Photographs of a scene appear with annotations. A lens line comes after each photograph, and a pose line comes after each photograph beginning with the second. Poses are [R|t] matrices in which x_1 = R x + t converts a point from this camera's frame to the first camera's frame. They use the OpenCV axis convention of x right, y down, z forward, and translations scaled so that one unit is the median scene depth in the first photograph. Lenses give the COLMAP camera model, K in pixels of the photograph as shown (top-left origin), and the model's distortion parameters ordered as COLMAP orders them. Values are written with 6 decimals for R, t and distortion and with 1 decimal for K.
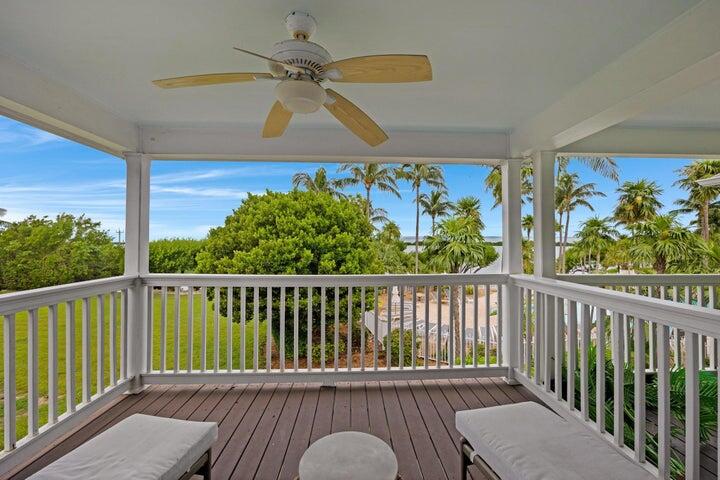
lens RADIAL K [[295.4, 0, 363.2], [0, 295.4, 239.6], [0, 0, 1]] dist [-0.001569, -0.000341]
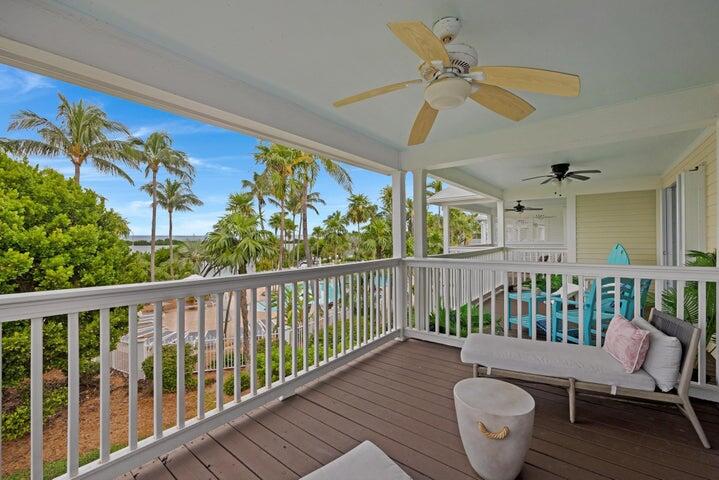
lens RADIAL K [[306.5, 0, 356.7], [0, 306.5, 236.6], [0, 0, 1]] dist [-0.001194, -0.000164]
pose [[0.659820, 0.002181, 0.751421, -0.152991], [0.003160, 0.999979, -0.005677, 0.007643], [-0.751417, 0.006120, 0.659799, 0.059247]]
